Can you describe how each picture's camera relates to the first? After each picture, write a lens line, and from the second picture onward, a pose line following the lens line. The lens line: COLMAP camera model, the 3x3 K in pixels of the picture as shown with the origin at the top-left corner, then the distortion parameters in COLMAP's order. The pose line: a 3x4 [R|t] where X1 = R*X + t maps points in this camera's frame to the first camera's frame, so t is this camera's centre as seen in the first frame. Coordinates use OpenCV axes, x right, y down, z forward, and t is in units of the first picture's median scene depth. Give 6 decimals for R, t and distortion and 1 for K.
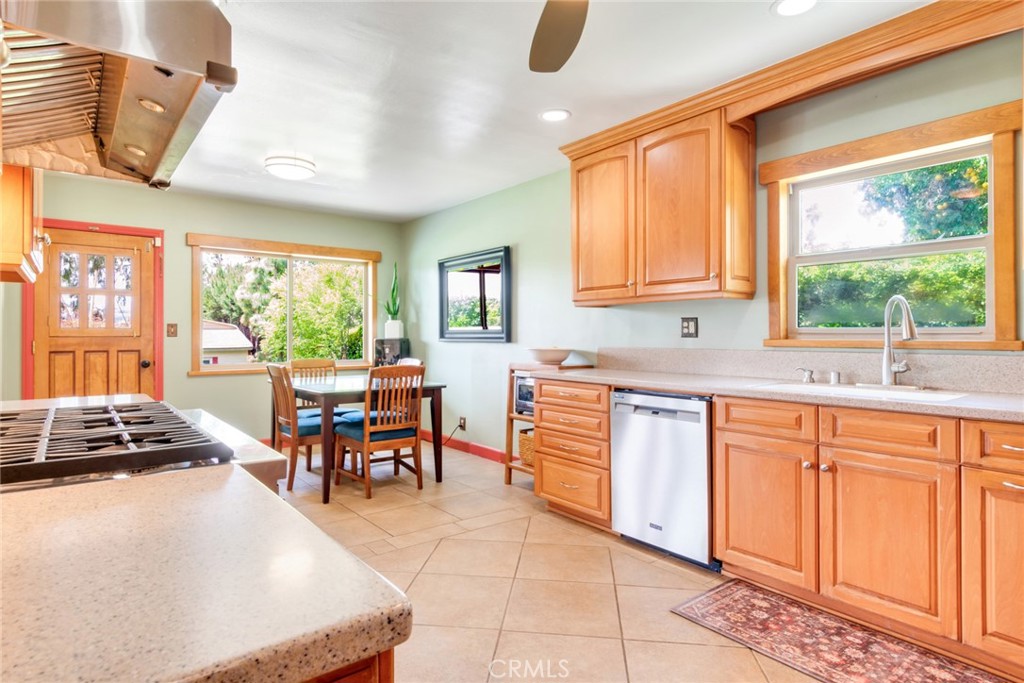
lens RADIAL K [[550.6, 0, 510.4], [0, 550.6, 331.2], [0, 0, 1]] dist [-0.001462, -0.000963]
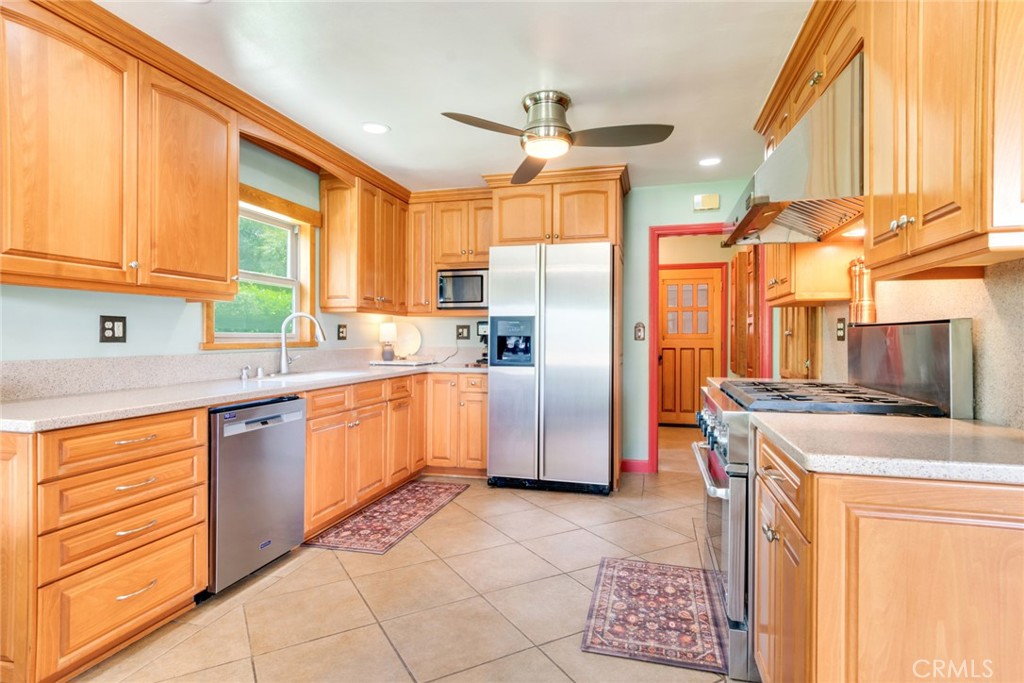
lens RADIAL K [[550.6, 0, 506.2], [0, 550.6, 340.0], [0, 0, 1]] dist [-0.001462, -0.000963]
pose [[-0.592618, -0.003509, 0.805476, -0.474957], [-0.001981, 0.999994, 0.002900, 0.003782], [-0.805481, 0.000123, -0.592621, 0.799188]]
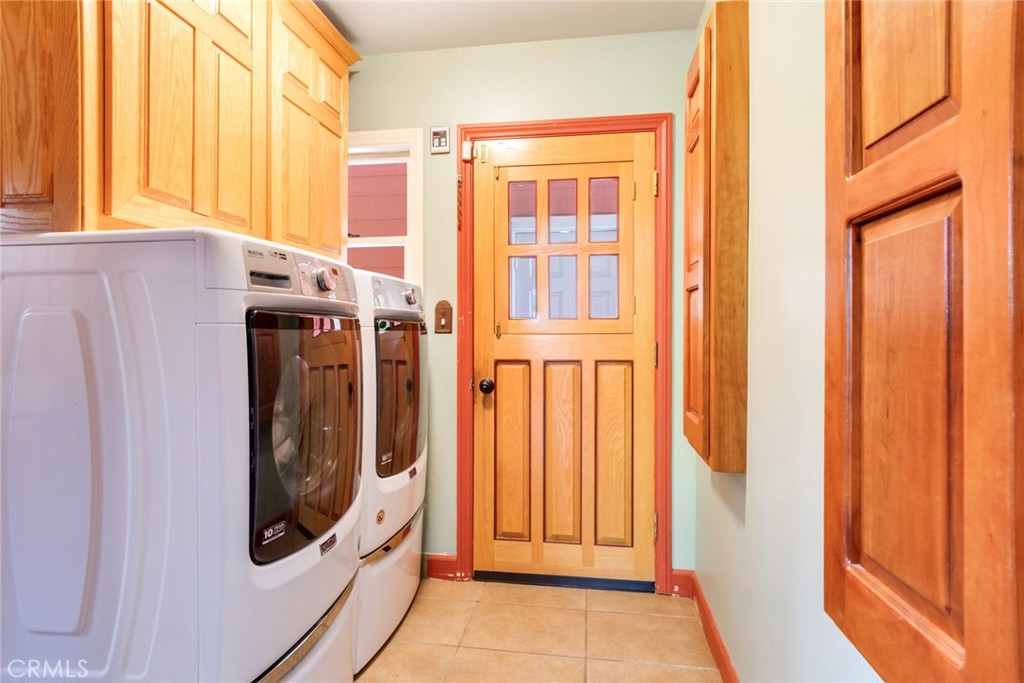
lens RADIAL K [[545.3, 0, 513.7], [0, 545.3, 334.0], [0, 0, 1]] dist [-0.001045, 0.000104]
pose [[-0.683122, -0.001593, 0.730303, -0.241624], [-0.000736, 0.999999, 0.001492, 0.003614], [-0.730304, 0.000482, -0.683122, 0.430059]]
